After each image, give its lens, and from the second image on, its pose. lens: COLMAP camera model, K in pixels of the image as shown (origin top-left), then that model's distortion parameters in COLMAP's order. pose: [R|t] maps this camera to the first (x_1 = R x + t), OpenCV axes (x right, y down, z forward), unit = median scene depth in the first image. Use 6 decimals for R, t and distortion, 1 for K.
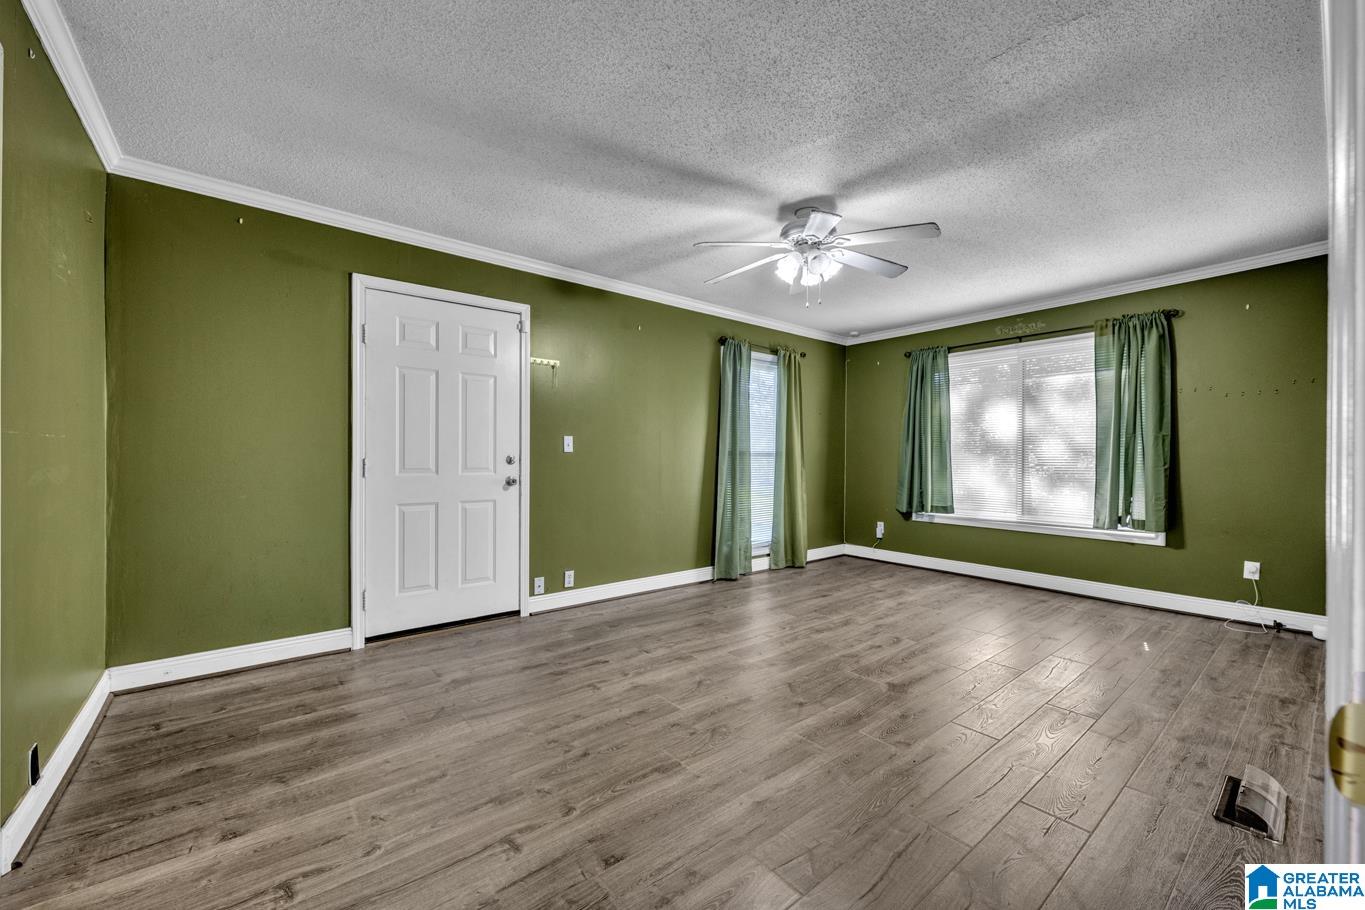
lens RADIAL K [[531.9, 0, 682.5], [0, 531.9, 457.3], [0, 0, 1]] dist [-0.003747, -0.000461]
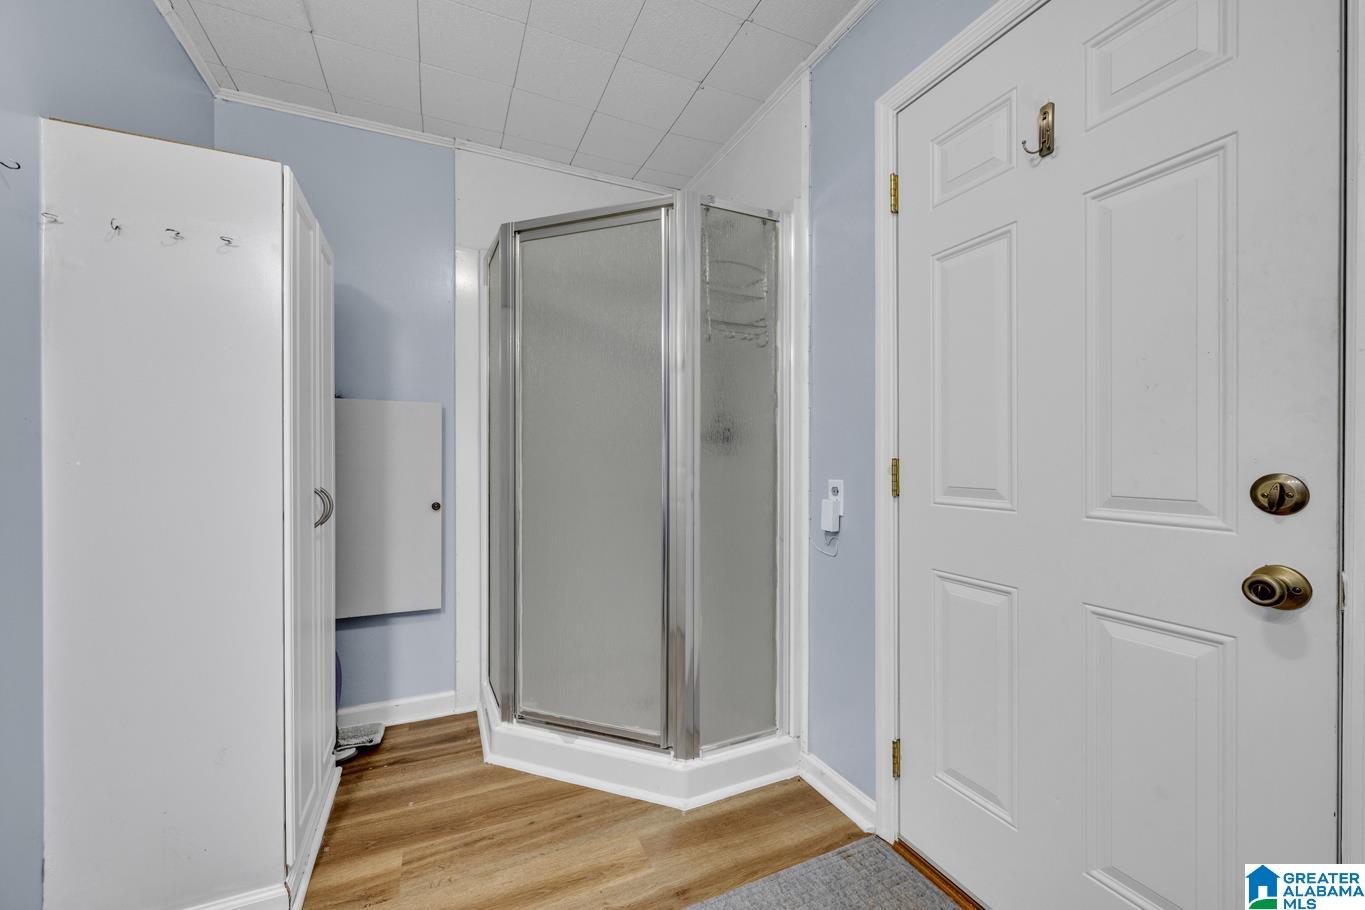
lens RADIAL K [[531.9, 0, 682.2], [0, 531.9, 457.5], [0, 0, 1]] dist [-0.003747, -0.000461]
pose [[-0.245799, -0.000887, -0.969320, -0.046843], [-0.000491, 1.000000, -0.000791, -0.009827], [0.969321, 0.000281, -0.245800, 0.798428]]
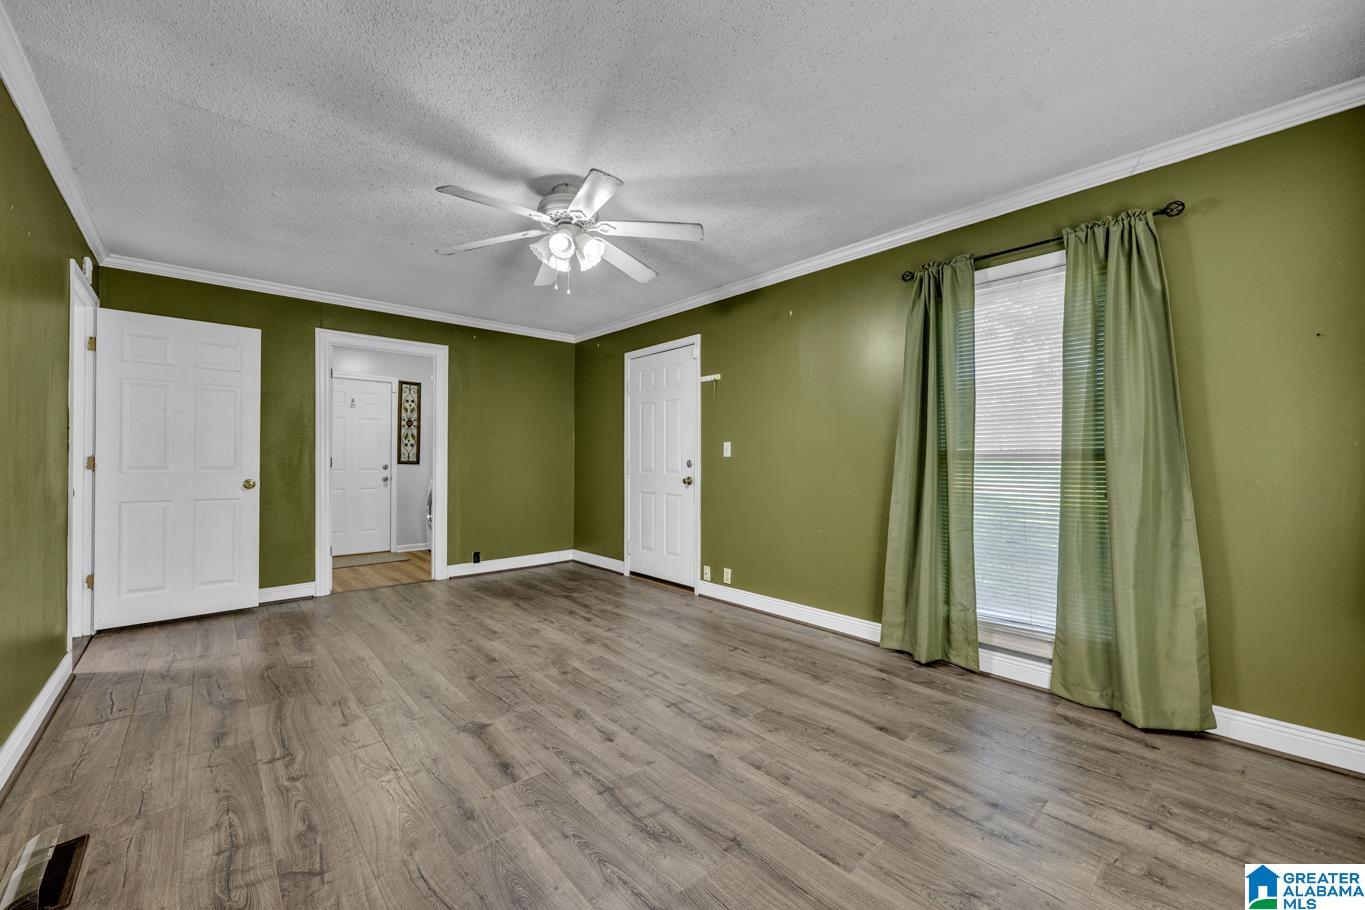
lens RADIAL K [[531.9, 0, 678.3], [0, 531.9, 457.1], [0, 0, 1]] dist [-0.003747, -0.000461]
pose [[0.055040, -0.008616, -0.998447, 0.900950], [-0.002734, 0.999958, -0.008780, 0.000081], [0.998480, 0.003213, 0.055014, 0.894071]]
